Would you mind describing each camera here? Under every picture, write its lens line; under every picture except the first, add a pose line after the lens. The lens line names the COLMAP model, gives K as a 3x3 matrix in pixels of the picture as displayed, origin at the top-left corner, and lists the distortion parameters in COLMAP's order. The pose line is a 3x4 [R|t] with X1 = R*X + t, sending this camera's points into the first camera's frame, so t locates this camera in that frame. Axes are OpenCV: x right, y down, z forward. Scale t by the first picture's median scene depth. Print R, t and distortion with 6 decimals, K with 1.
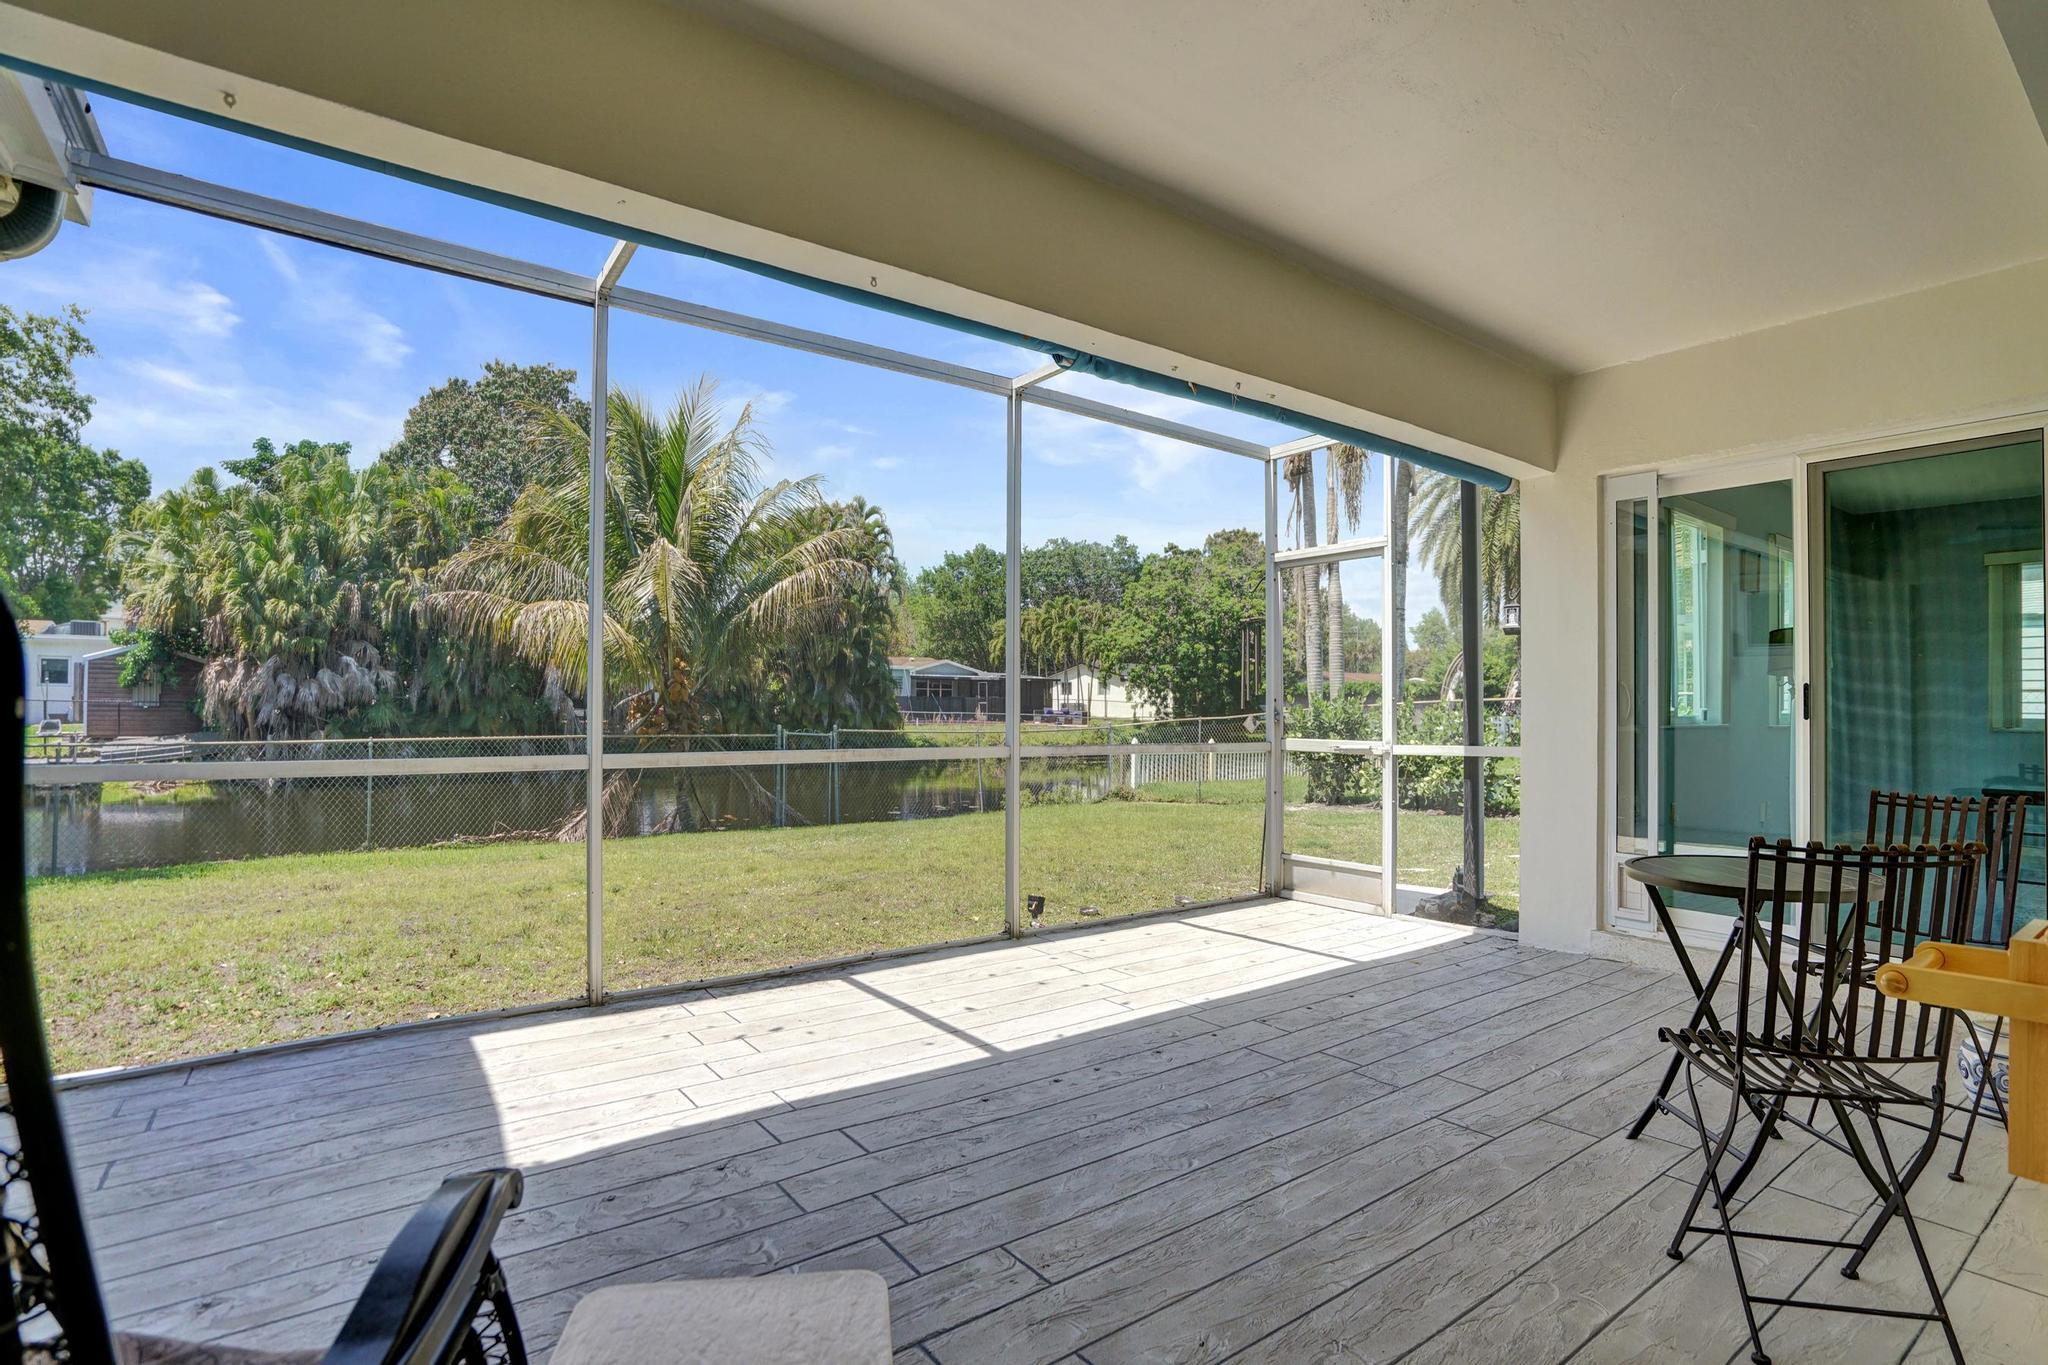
lens RADIAL K [[975.0, 0, 1028.1], [0, 975.0, 702.2], [0, 0, 1]] dist [-0.041078, 0.000341]
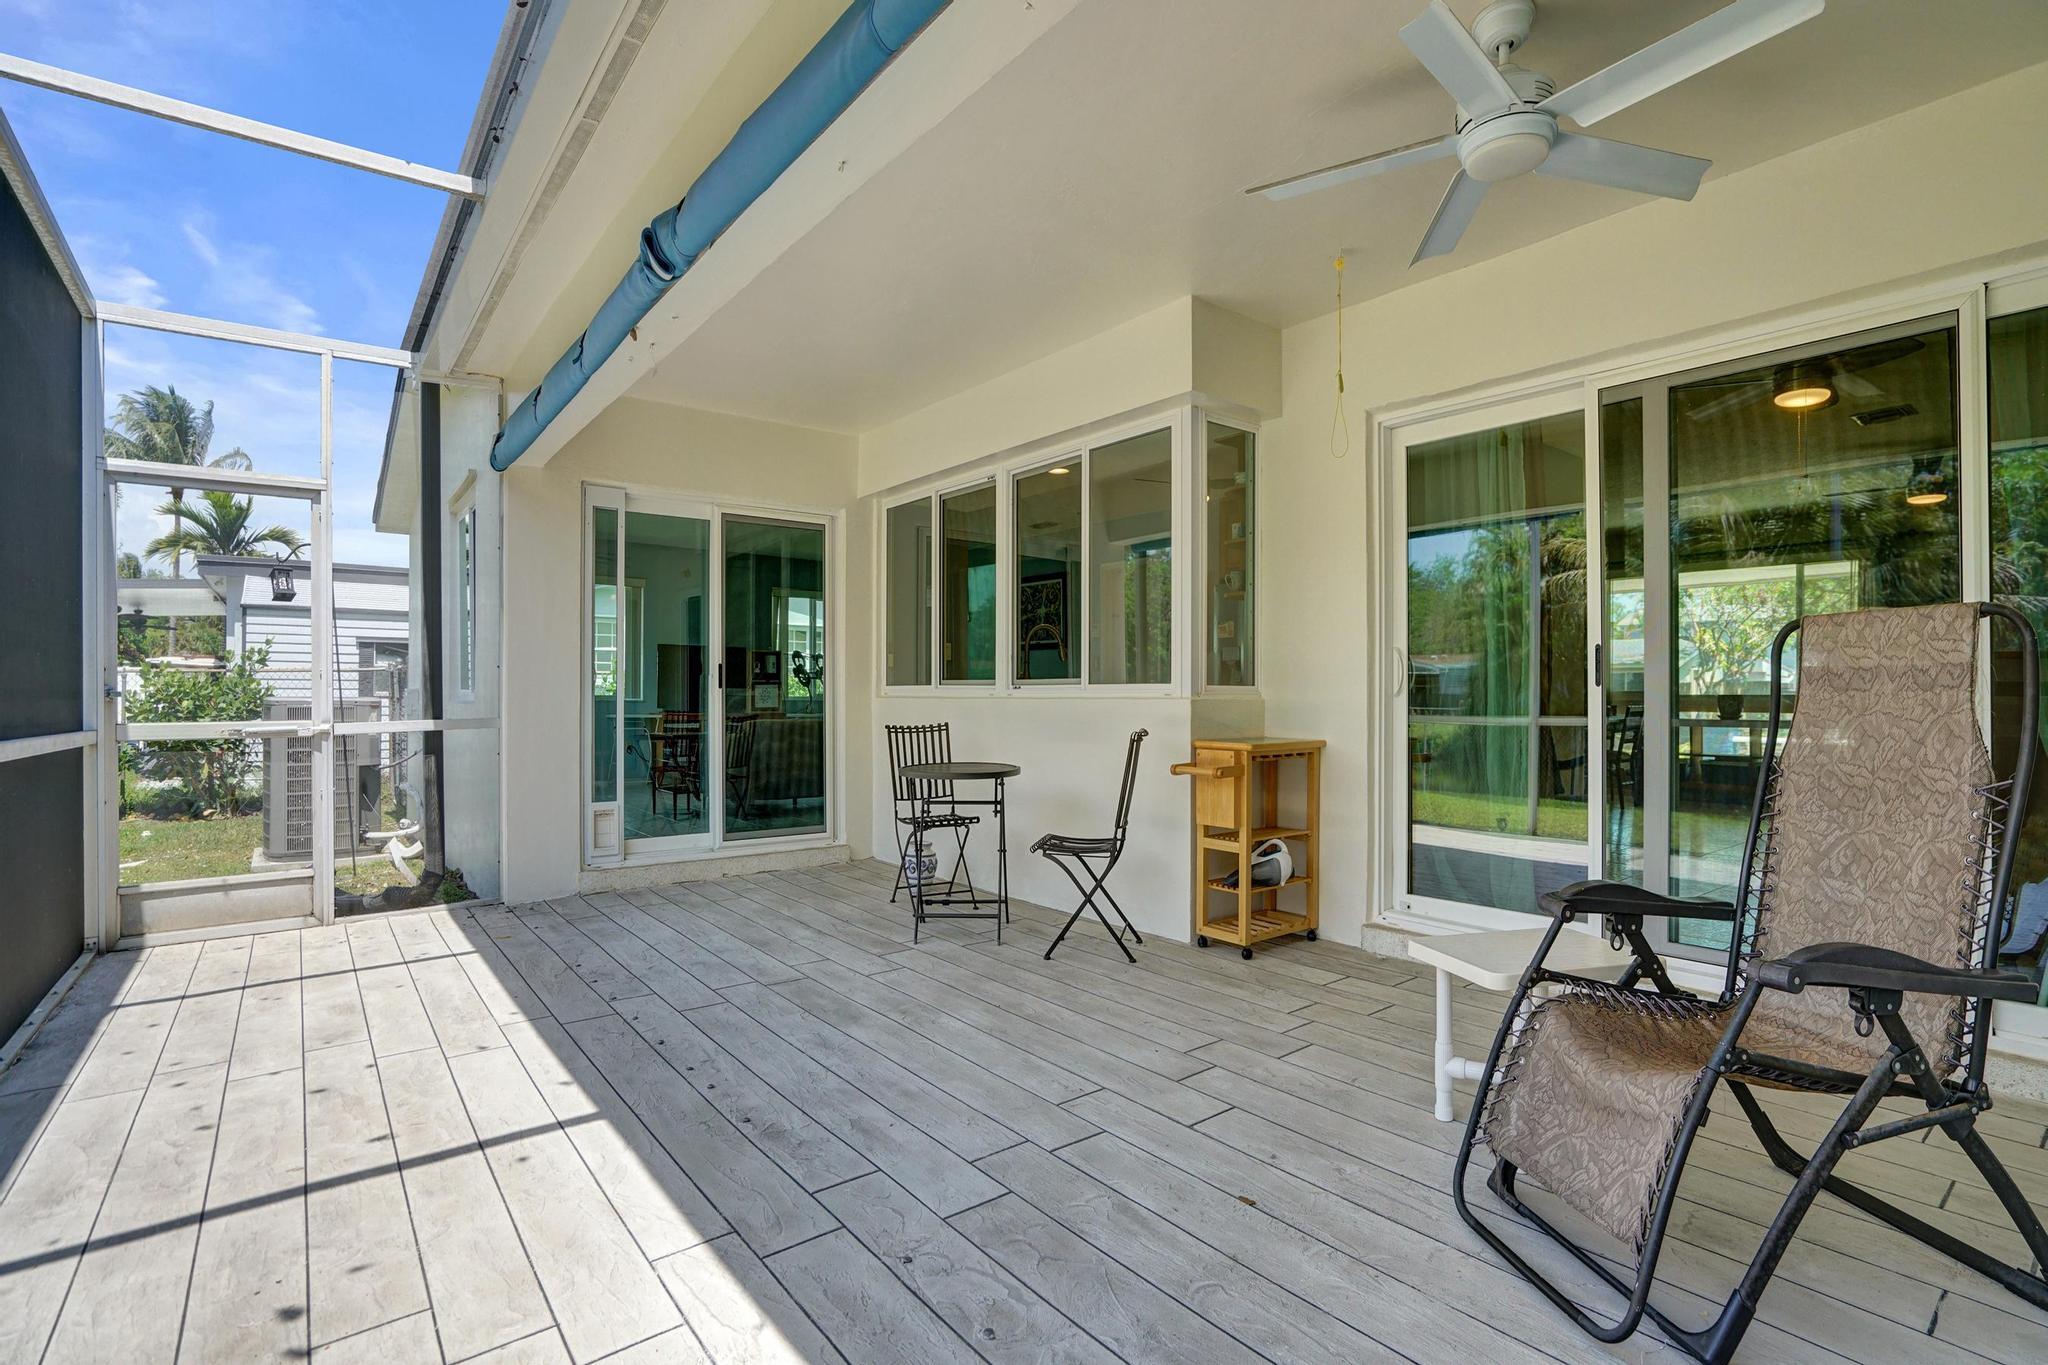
lens RADIAL K [[971.0, 0, 1019.5], [0, 971.0, 689.5], [0, 0, 1]] dist [-0.062934, 0.025189]
pose [[-0.015291, -0.005627, 0.999867, -0.690830], [-0.003071, 0.999980, 0.005580, 0.010634], [-0.999878, -0.002985, -0.015308, 0.581870]]
